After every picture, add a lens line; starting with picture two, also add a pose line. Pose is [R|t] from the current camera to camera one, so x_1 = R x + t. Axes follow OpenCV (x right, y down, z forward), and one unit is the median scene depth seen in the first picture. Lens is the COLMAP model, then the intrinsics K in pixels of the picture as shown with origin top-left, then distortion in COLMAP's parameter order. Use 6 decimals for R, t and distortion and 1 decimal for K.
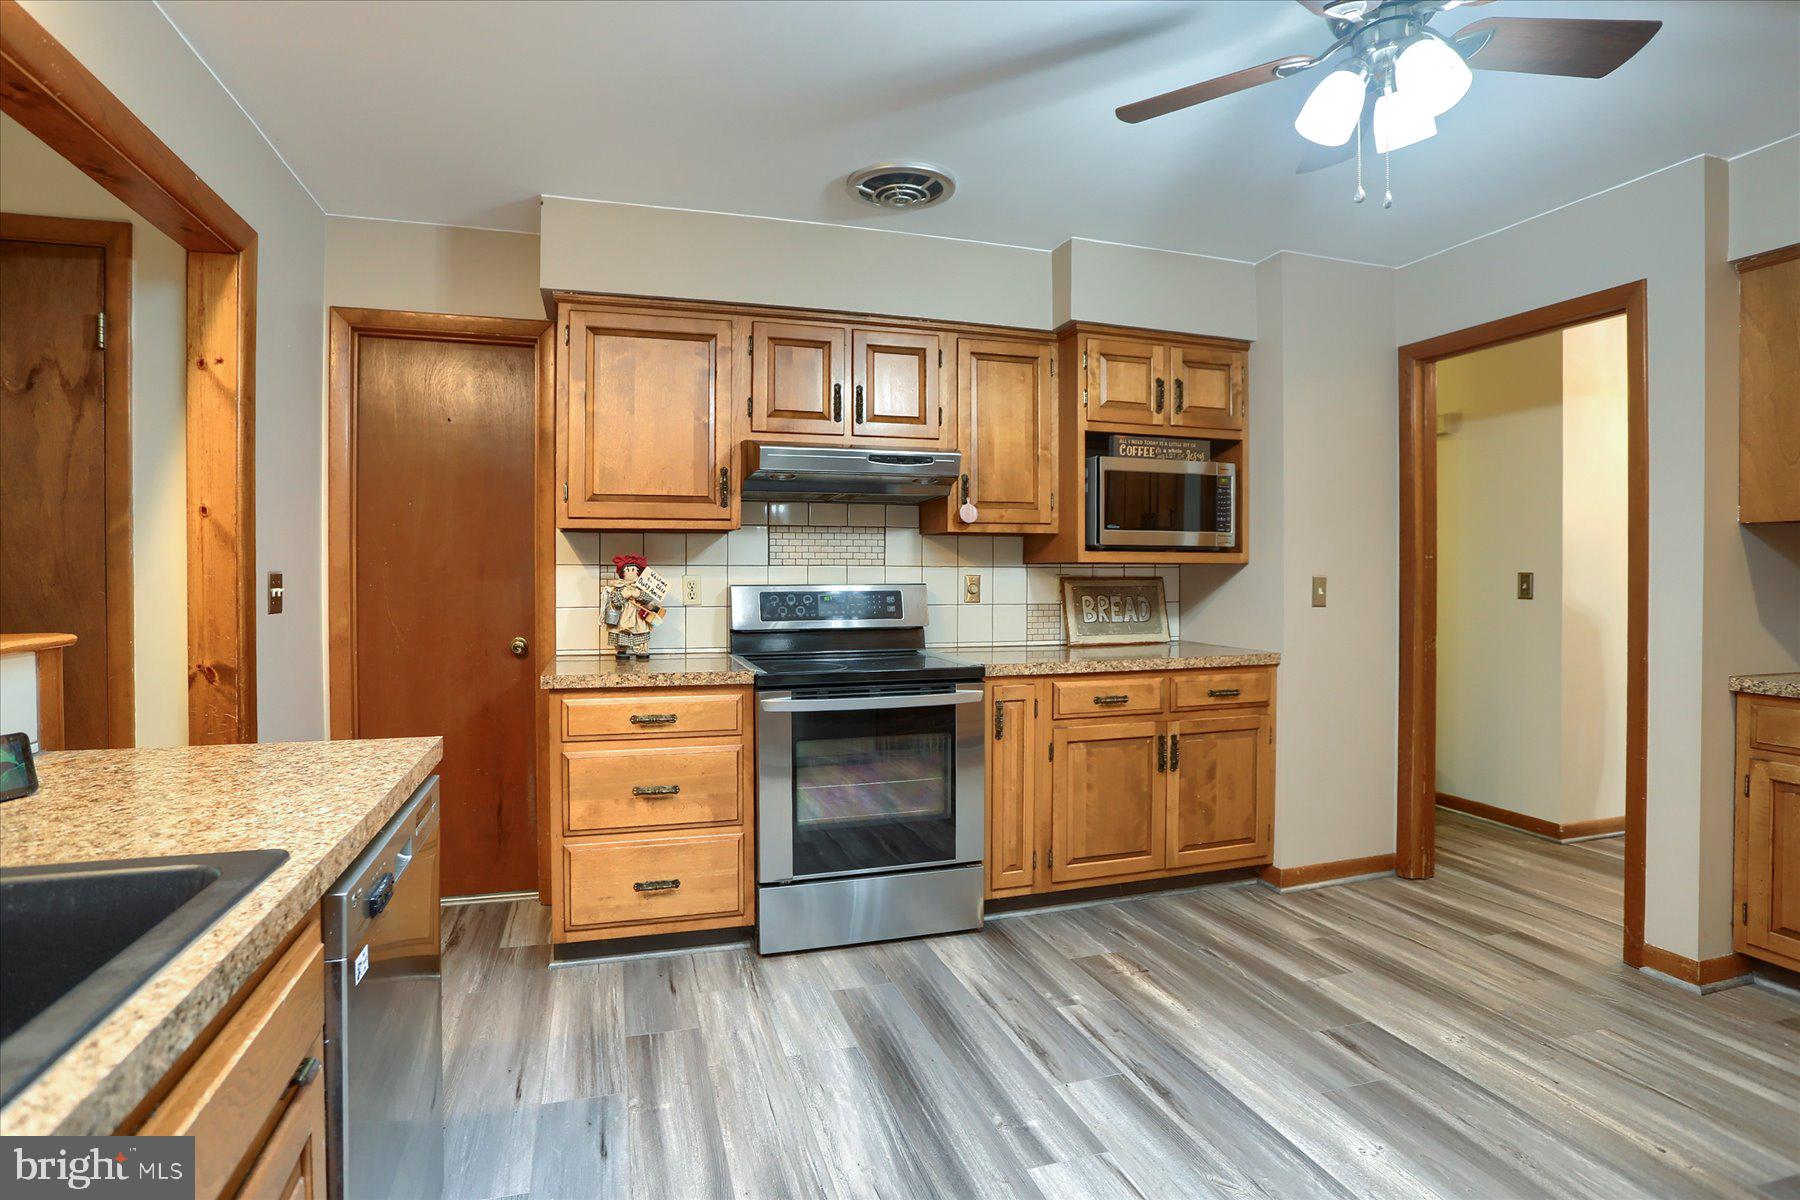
lens RADIAL K [[907.7, 0, 875.1], [0, 907.7, 579.8], [0, 0, 1]] dist [-0.076778, 0.028211]
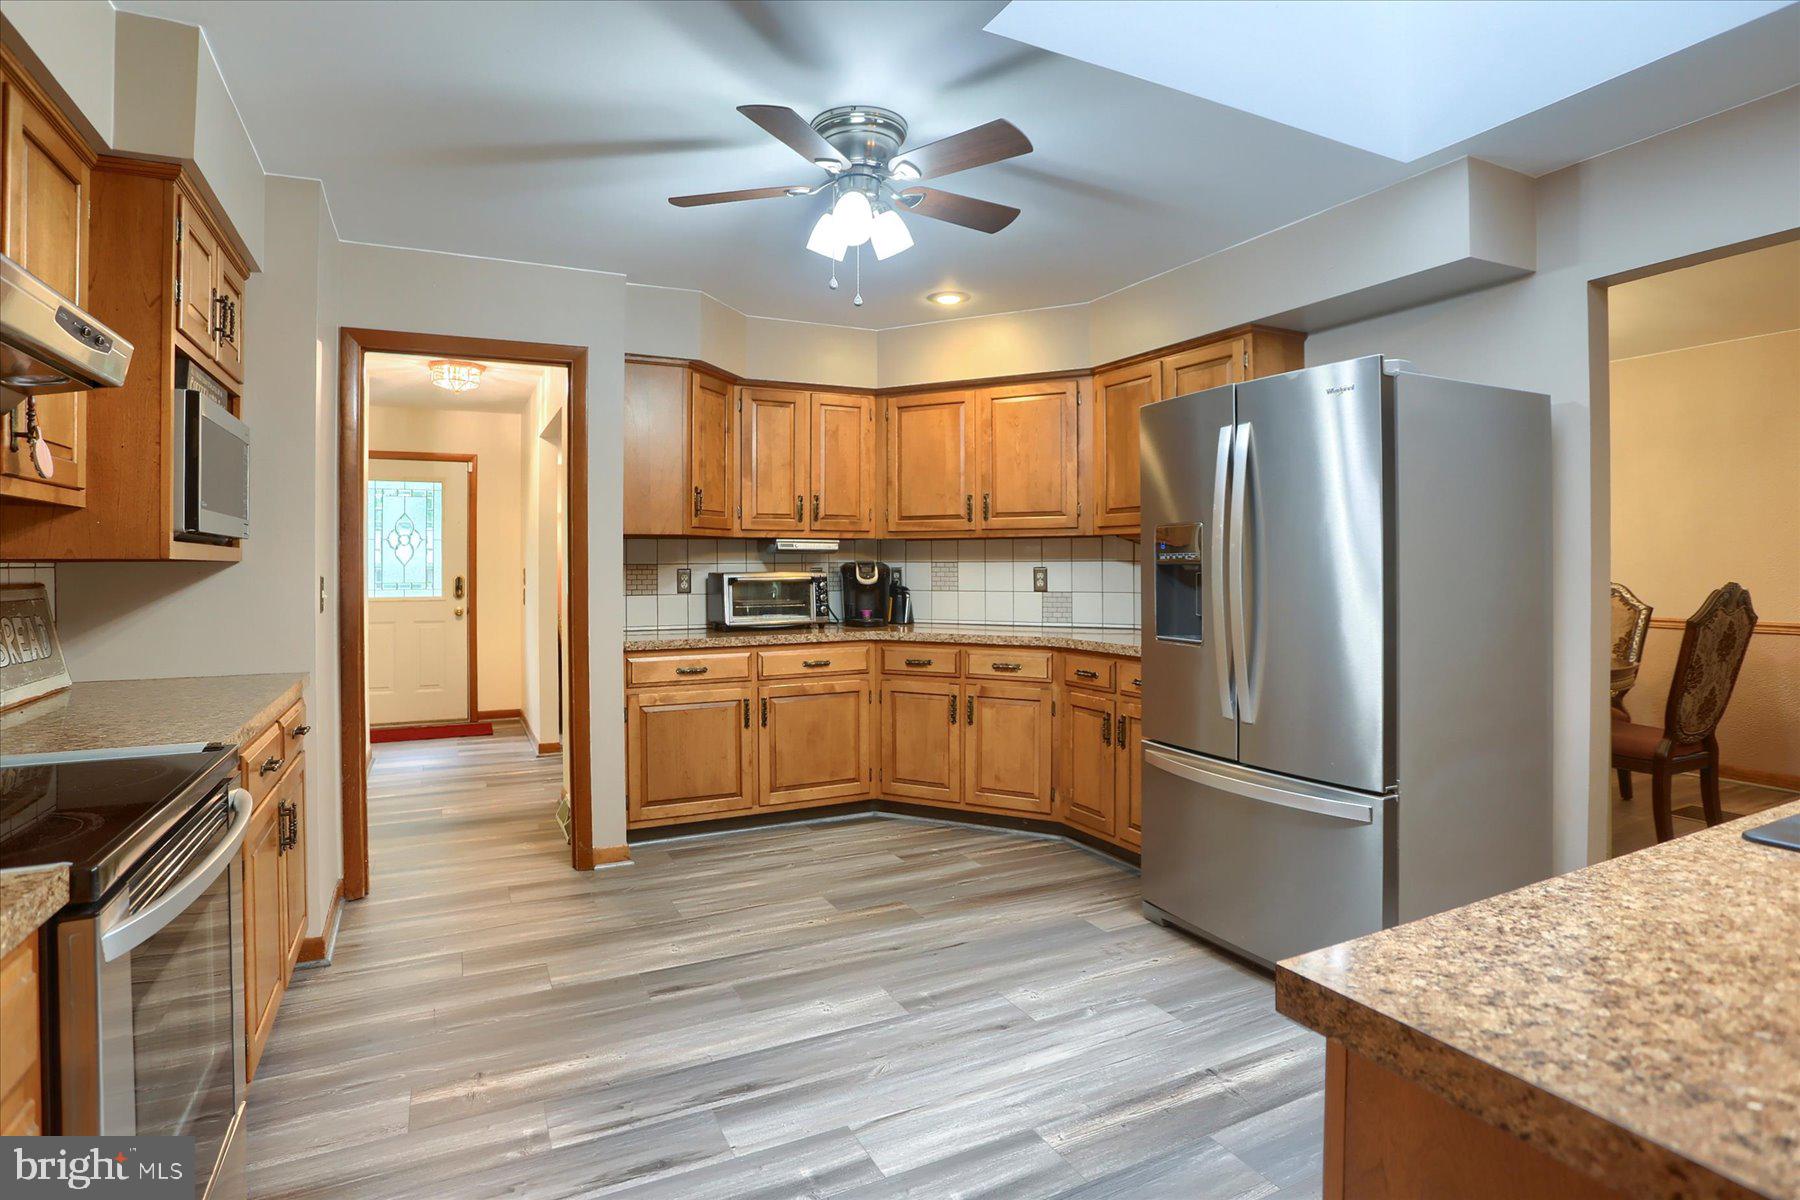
lens RADIAL K [[899.9, 0, 898.4], [0, 899.9, 563.3], [0, 0, 1]] dist [-0.034649, 0.000105]
pose [[-0.176451, 0.005222, 0.984296, -0.642599], [0.015040, 0.999883, -0.002609, -0.006935], [-0.984194, 0.014344, -0.176509, 0.923474]]
